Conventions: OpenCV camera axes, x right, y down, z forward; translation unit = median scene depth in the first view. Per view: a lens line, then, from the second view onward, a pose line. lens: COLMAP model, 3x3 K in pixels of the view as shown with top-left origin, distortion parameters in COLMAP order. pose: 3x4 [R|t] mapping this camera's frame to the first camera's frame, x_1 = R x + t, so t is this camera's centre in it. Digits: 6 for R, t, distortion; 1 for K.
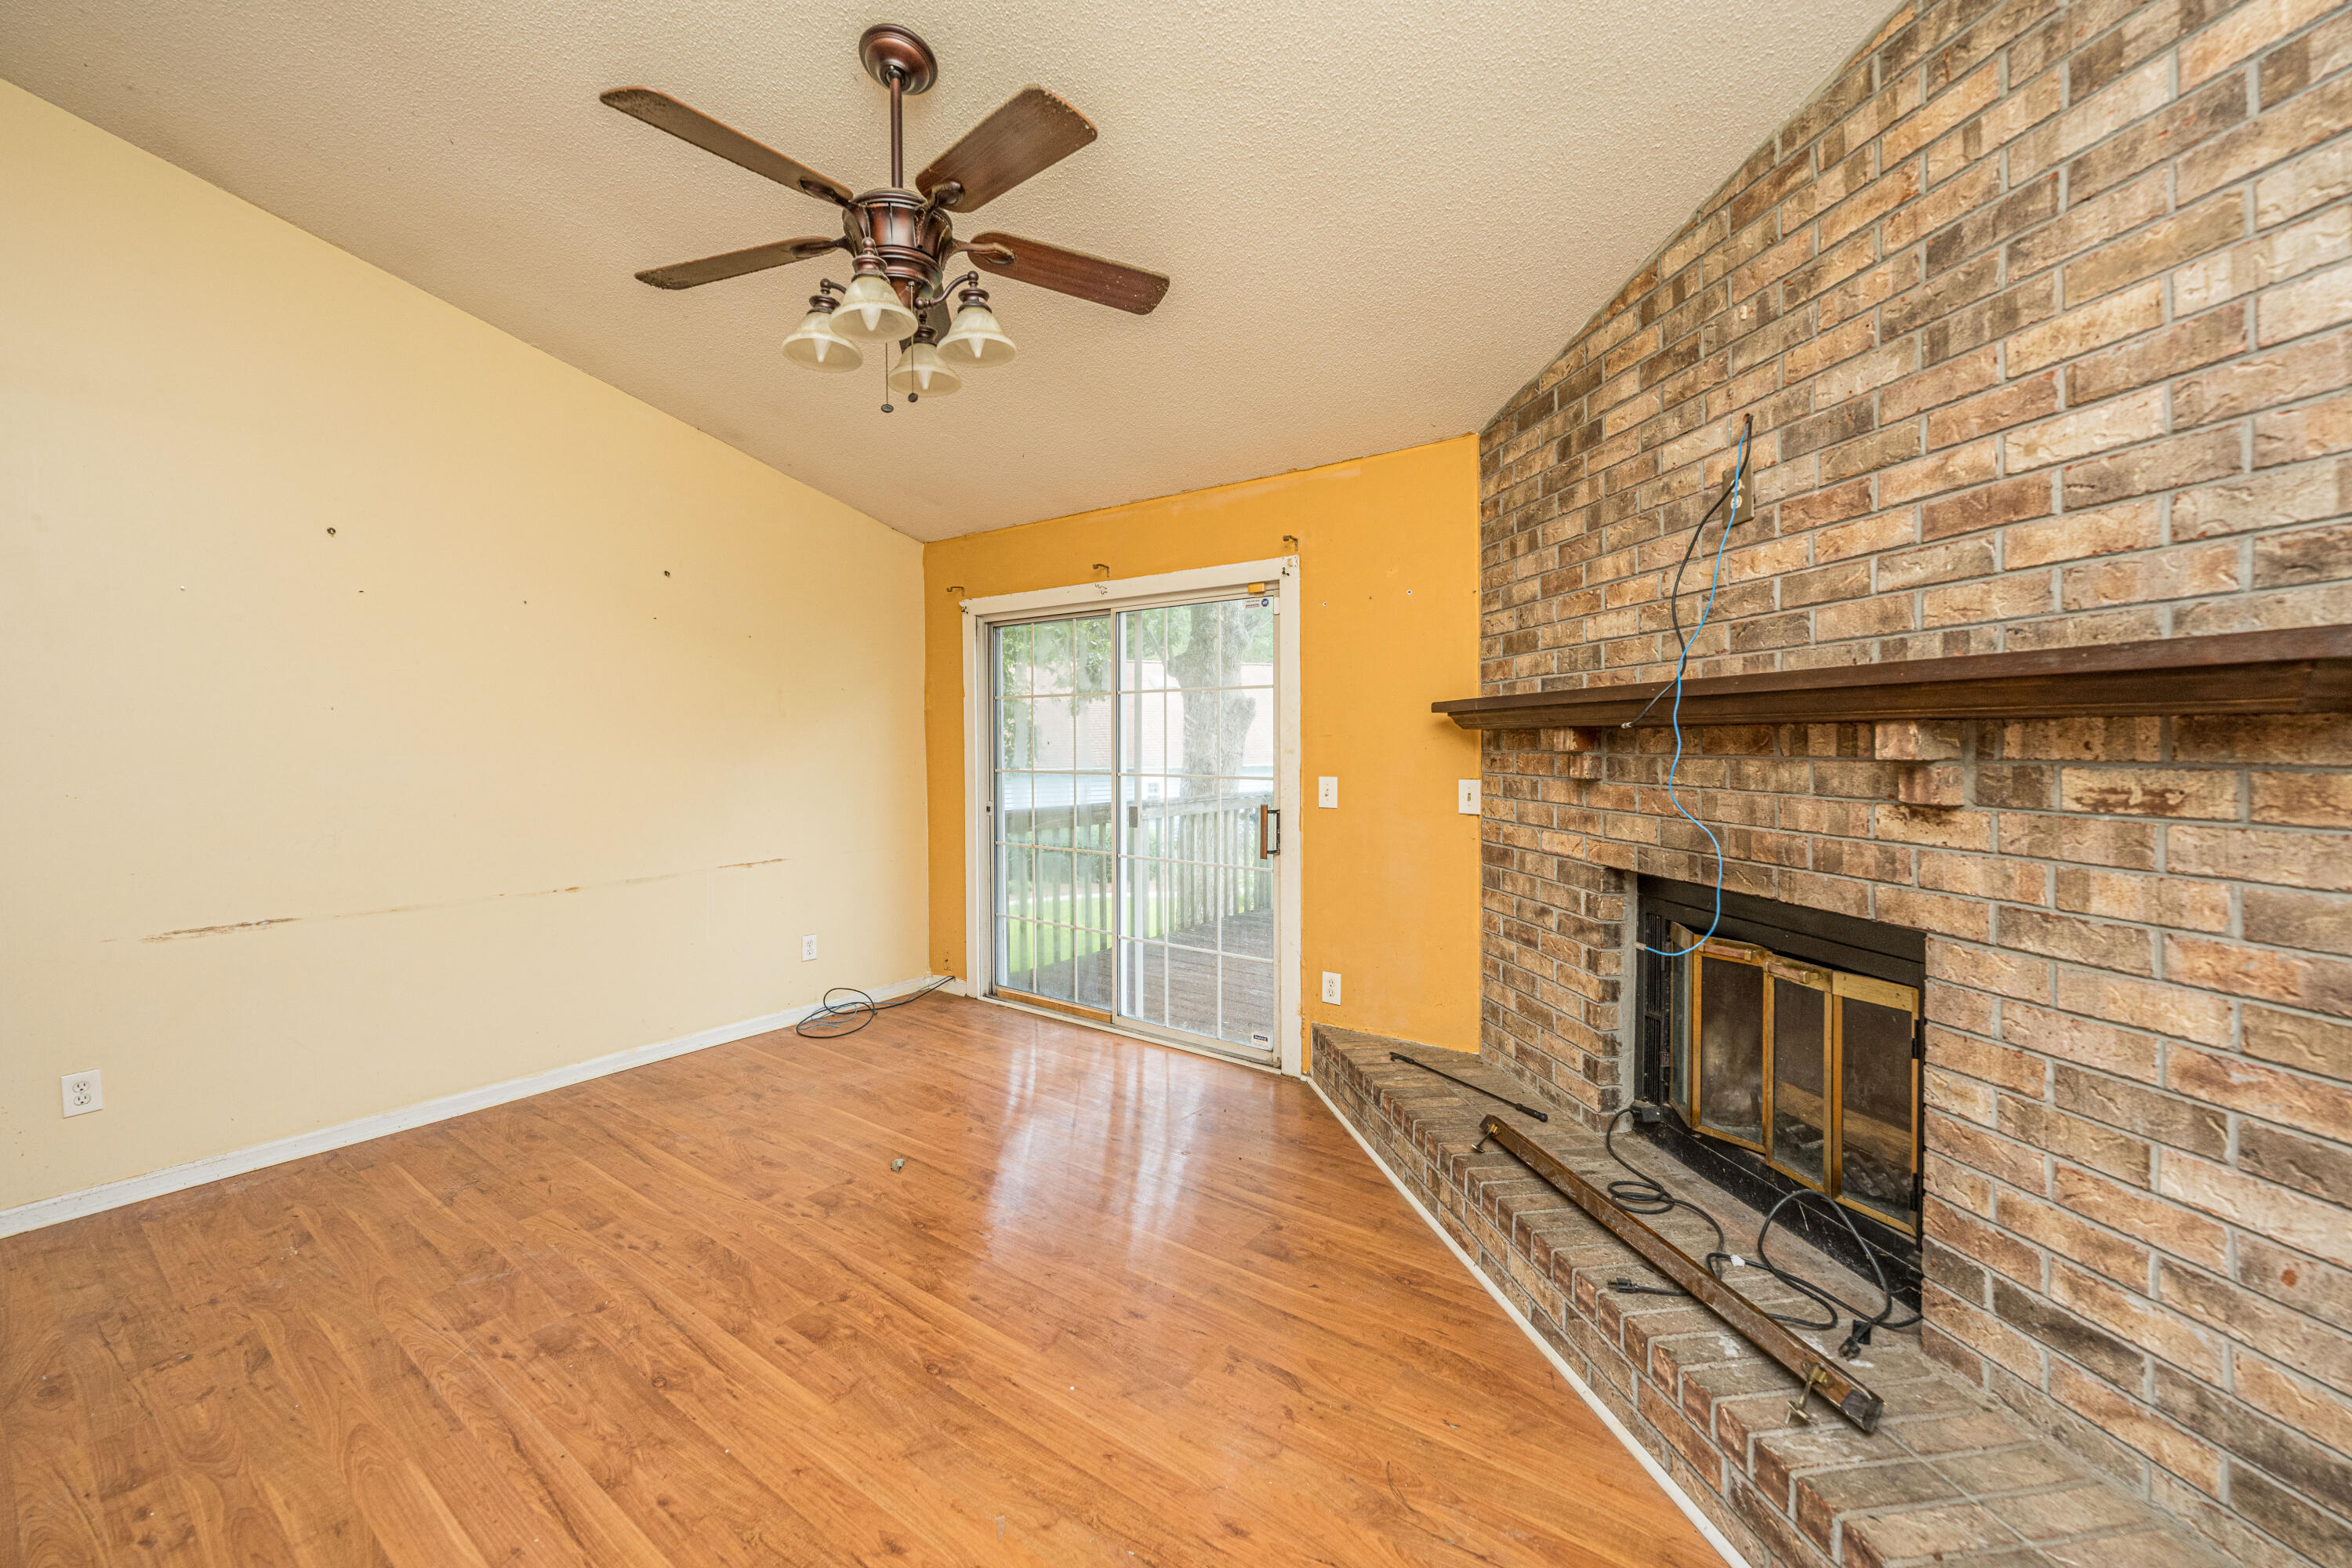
lens RADIAL K [[937.2, 0, 1155.0], [0, 937.2, 763.4], [0, 0, 1]] dist [0.000631, 0.000231]
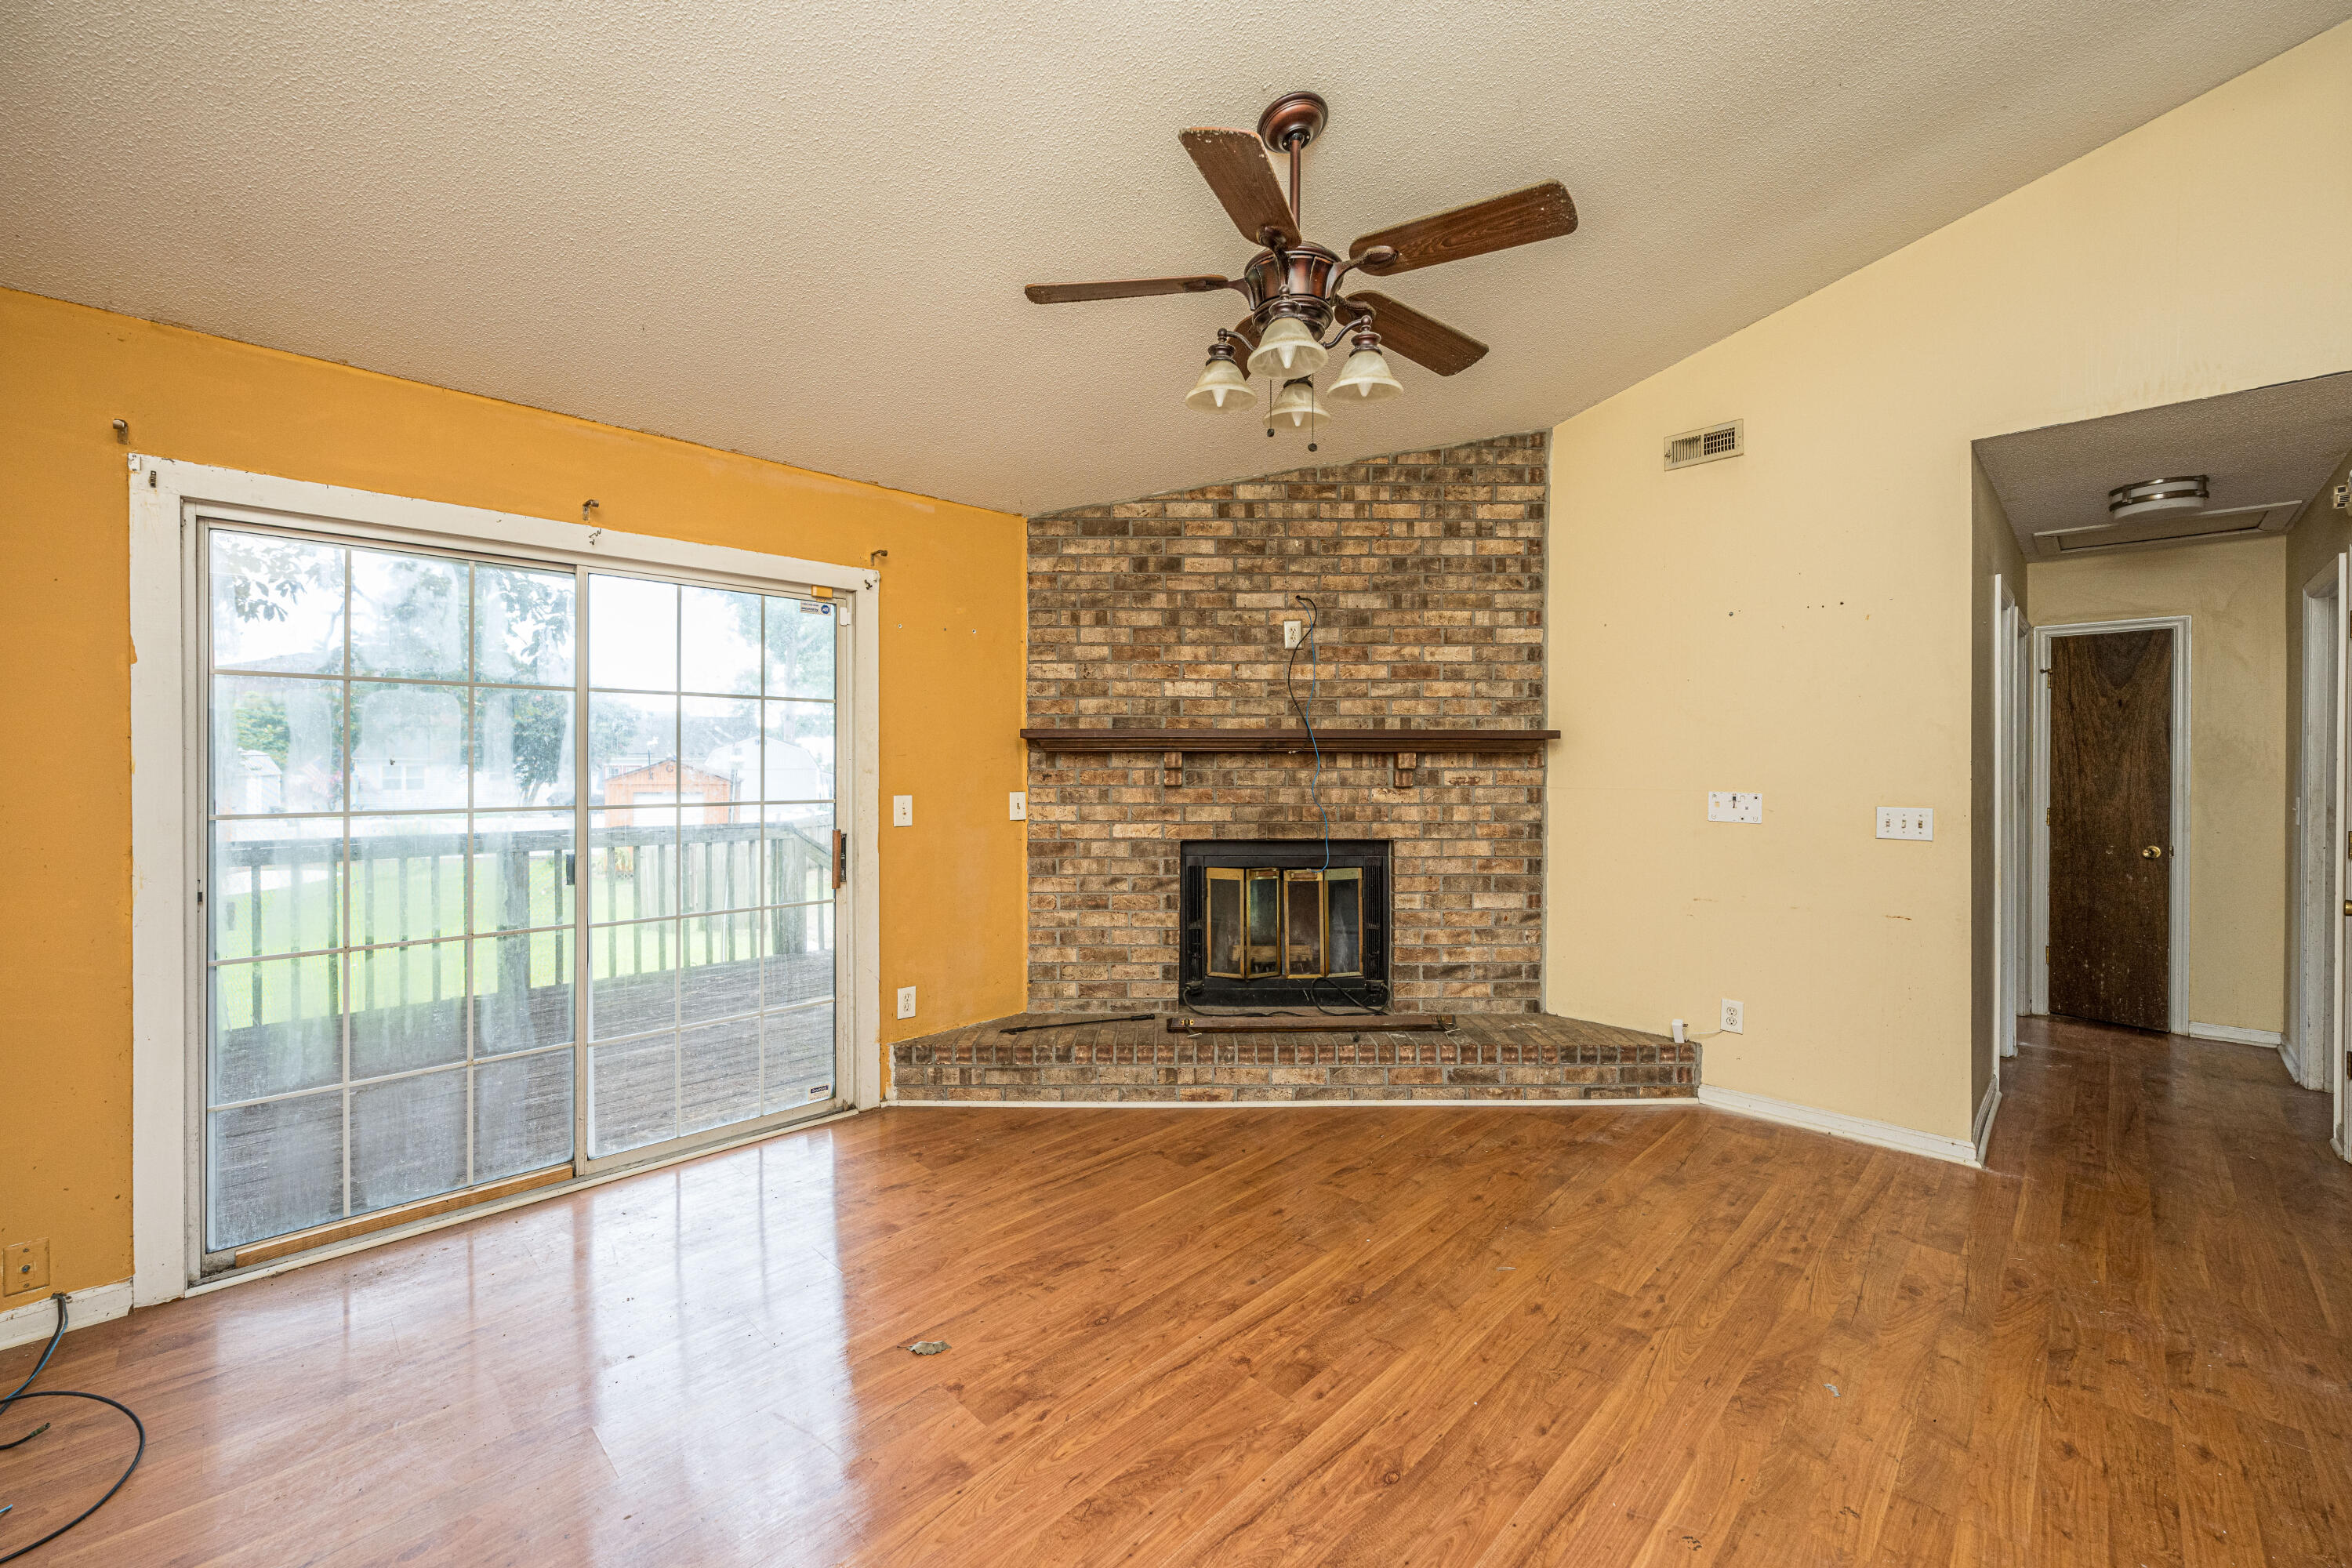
lens RADIAL K [[937.2, 0, 1143.9], [0, 937.2, 767.0], [0, 0, 1]] dist [0.000631, 0.000231]
pose [[0.152176, 0.000121, 0.988353, -1.377220], [0.023689, 0.999712, -0.003769, -0.011610], [-0.988069, 0.023987, 0.152129, 1.034394]]
